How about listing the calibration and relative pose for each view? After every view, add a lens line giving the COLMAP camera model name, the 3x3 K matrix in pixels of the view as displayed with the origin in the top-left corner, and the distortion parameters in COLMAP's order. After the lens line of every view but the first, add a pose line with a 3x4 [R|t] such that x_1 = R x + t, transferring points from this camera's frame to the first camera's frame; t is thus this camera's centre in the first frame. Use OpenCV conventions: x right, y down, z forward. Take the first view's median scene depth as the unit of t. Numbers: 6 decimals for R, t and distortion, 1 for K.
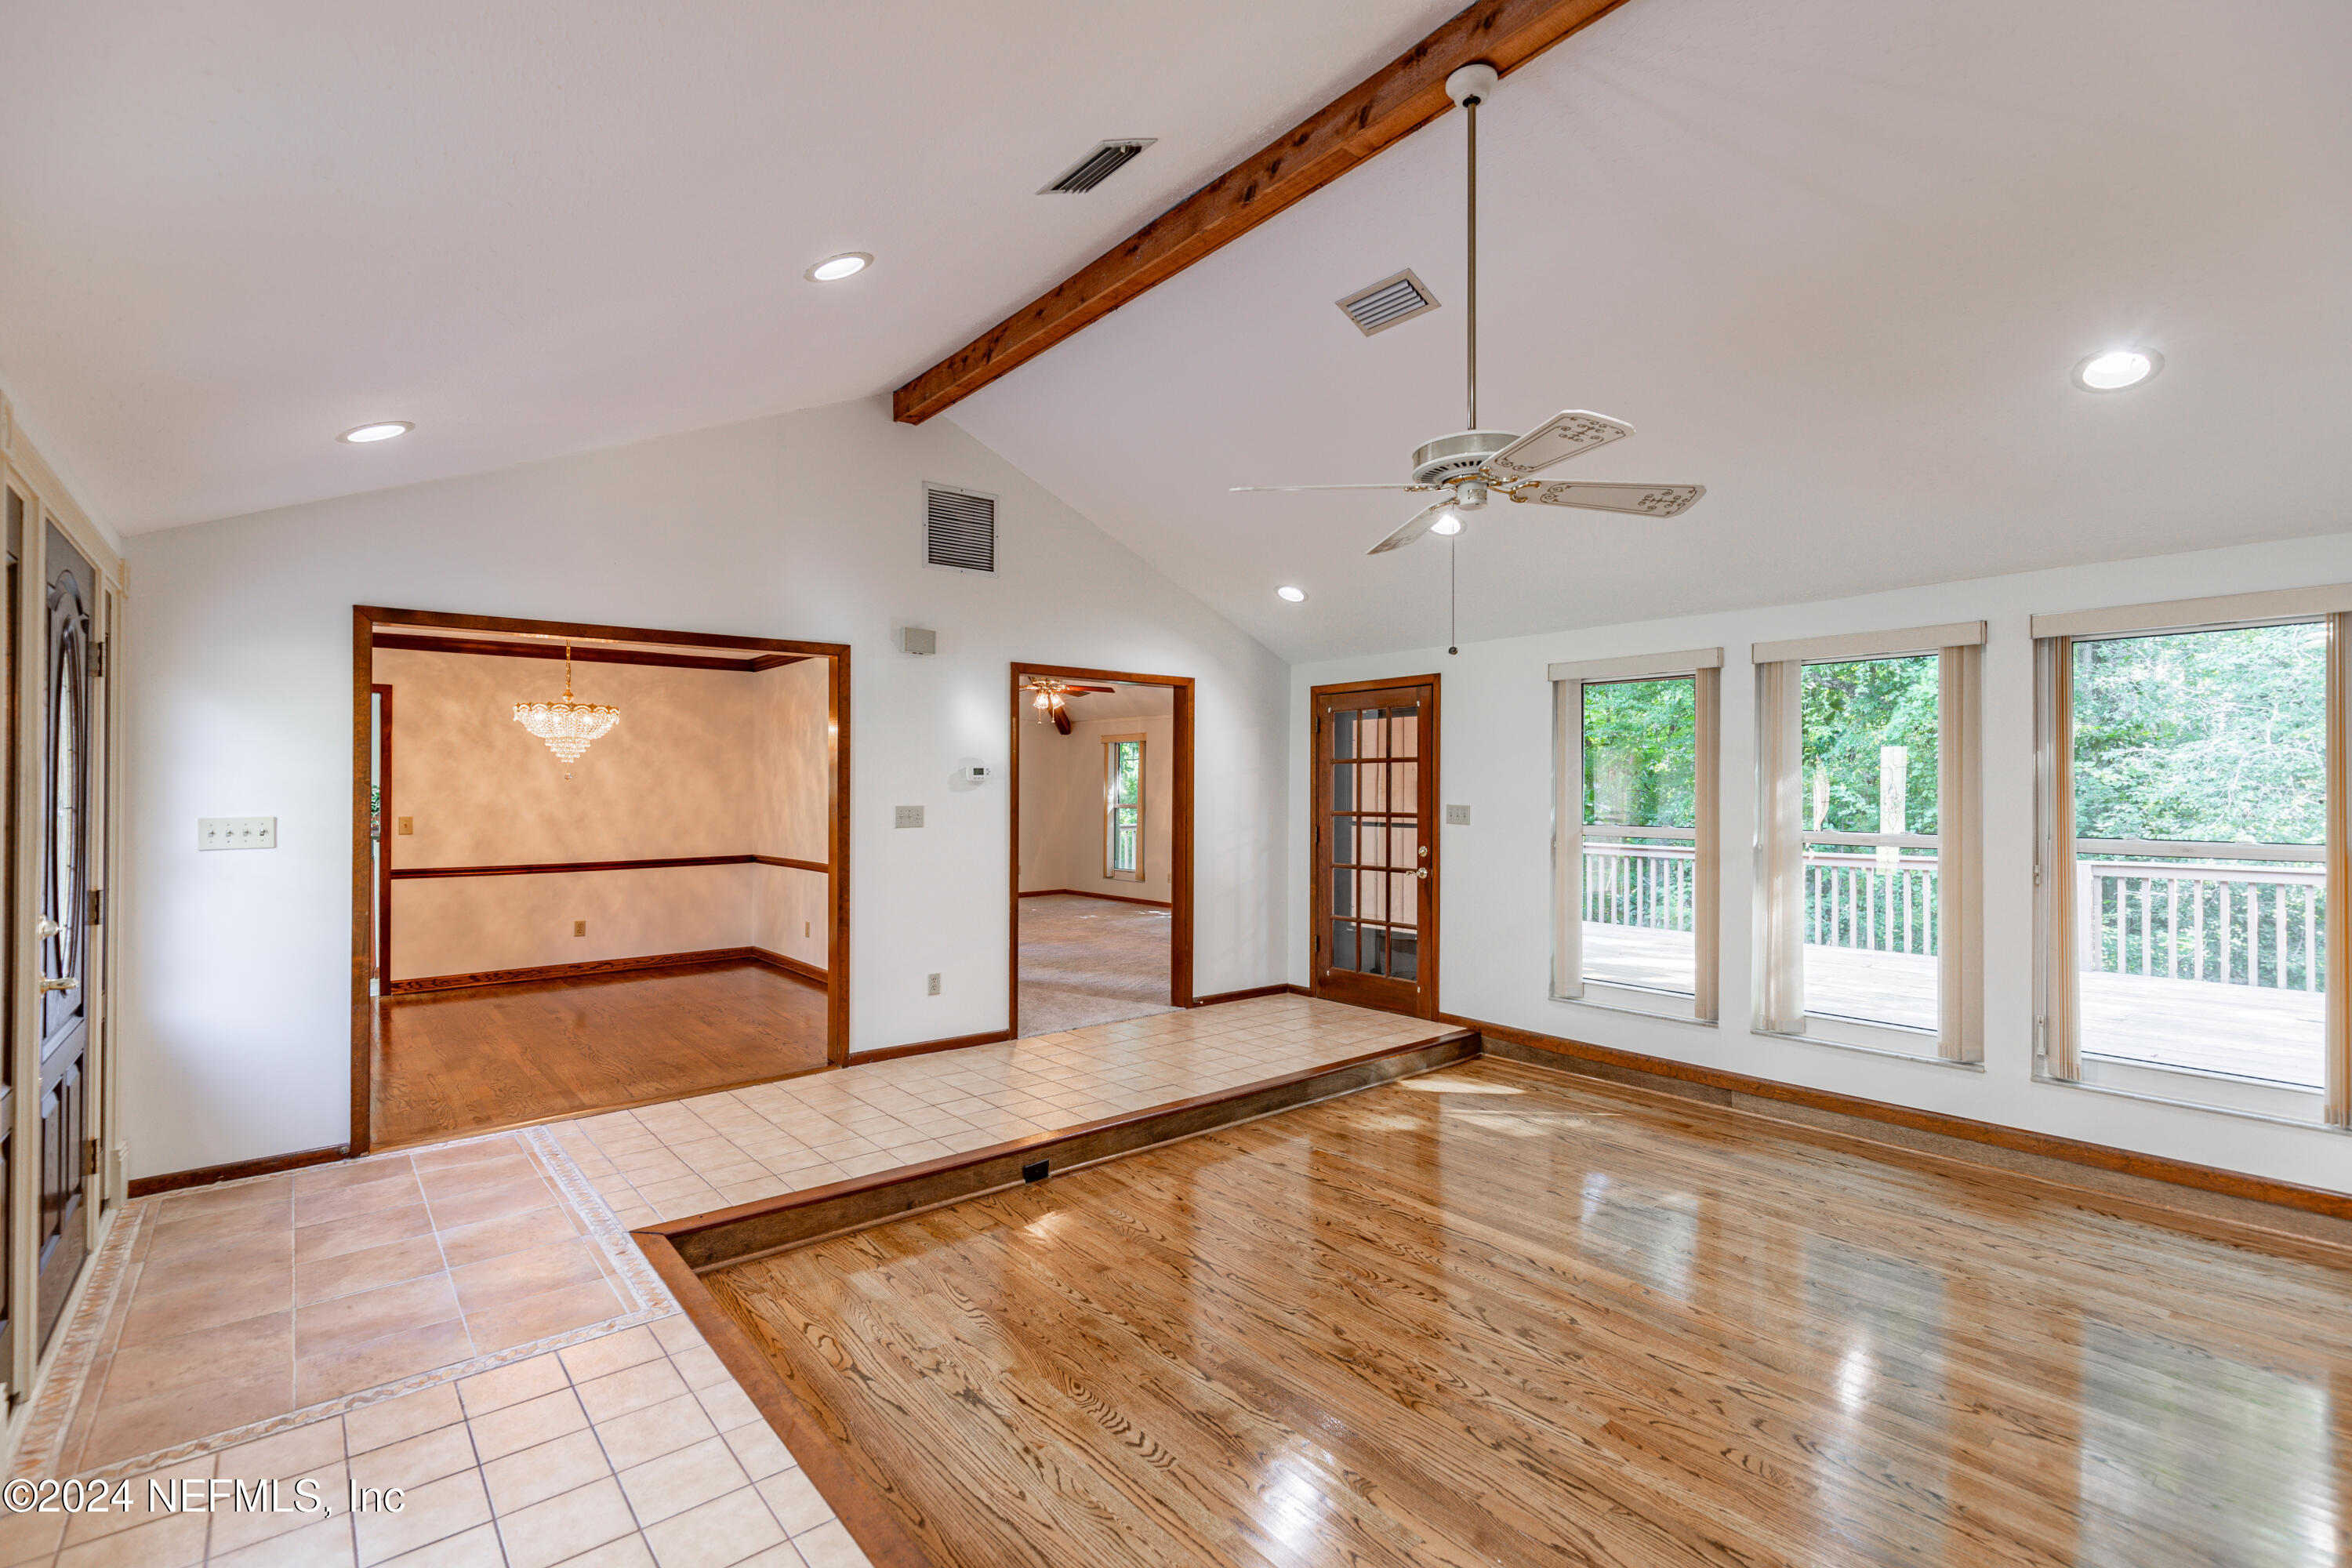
lens RADIAL K [[1054.5, 0, 1196.0], [0, 1054.5, 790.8], [0, 0, 1]] dist [0.013432, -0.002758]
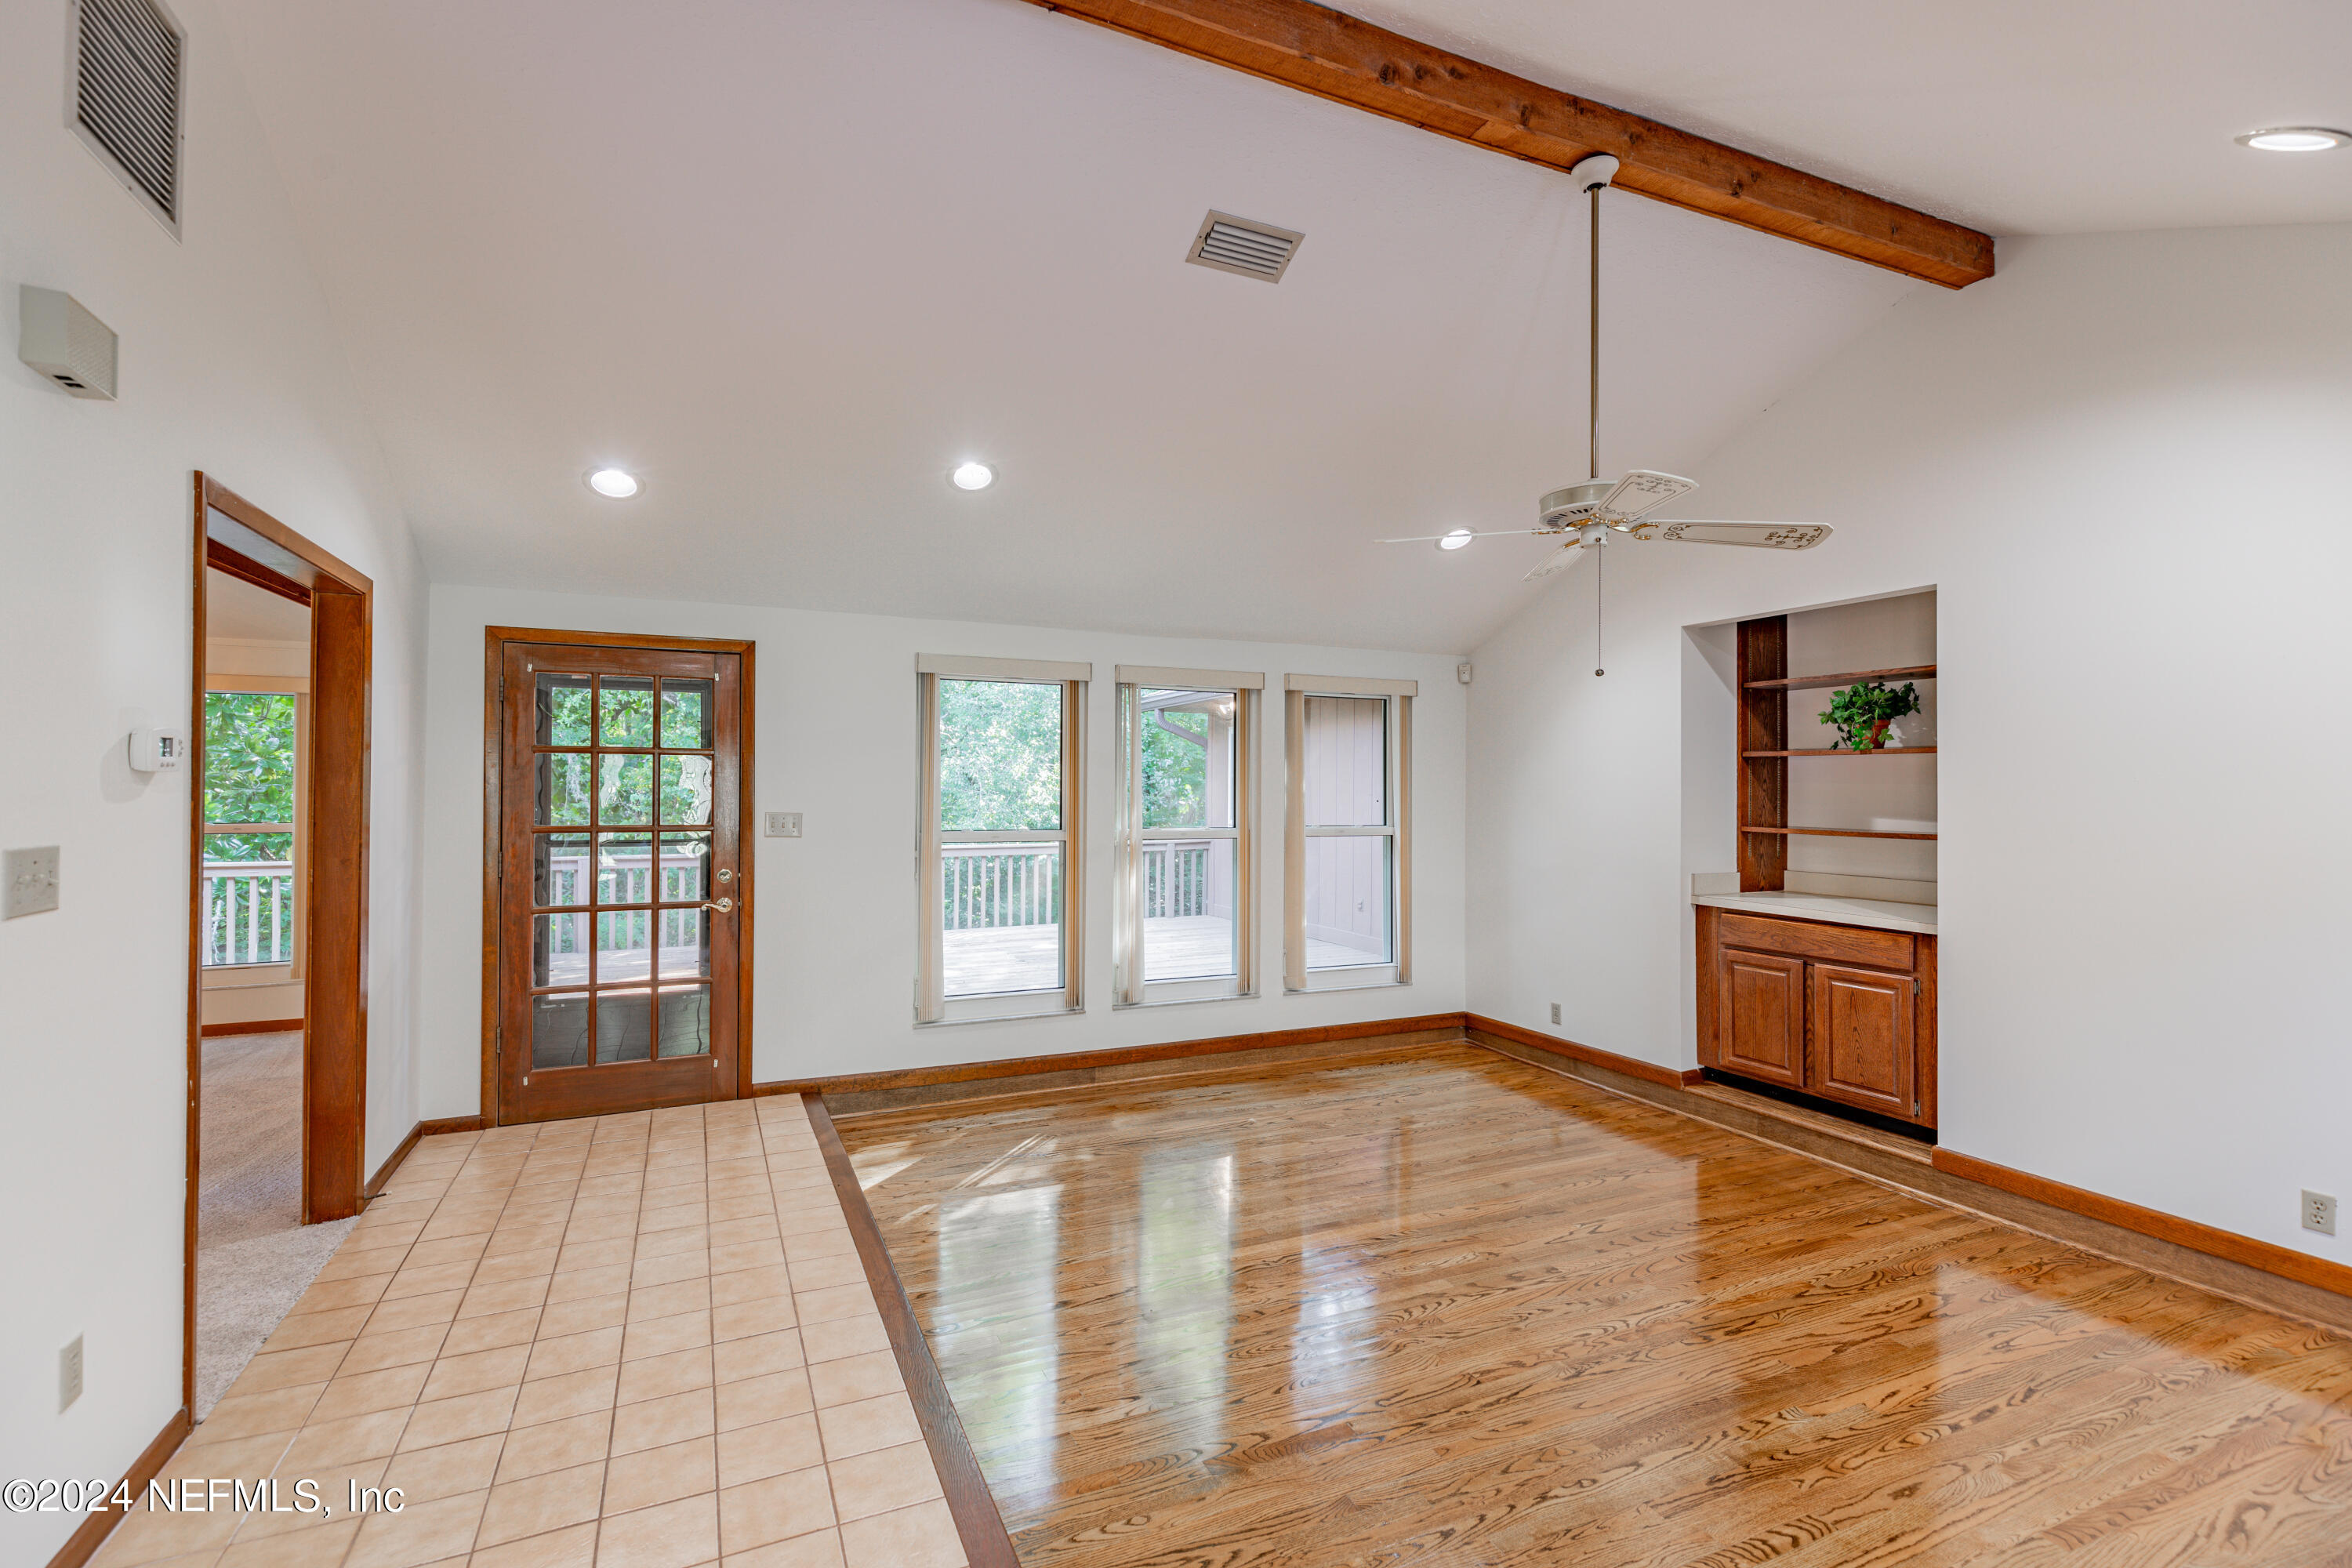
lens RADIAL K [[1054.5, 0, 1151.9], [0, 1054.5, 783.4], [0, 0, 1]] dist [0.013432, -0.002758]
pose [[0.278740, 0.008515, 0.960329, -0.523005], [-0.002014, 0.999964, -0.008282, -0.002454], [-0.960365, 0.000374, 0.278747, 0.625679]]
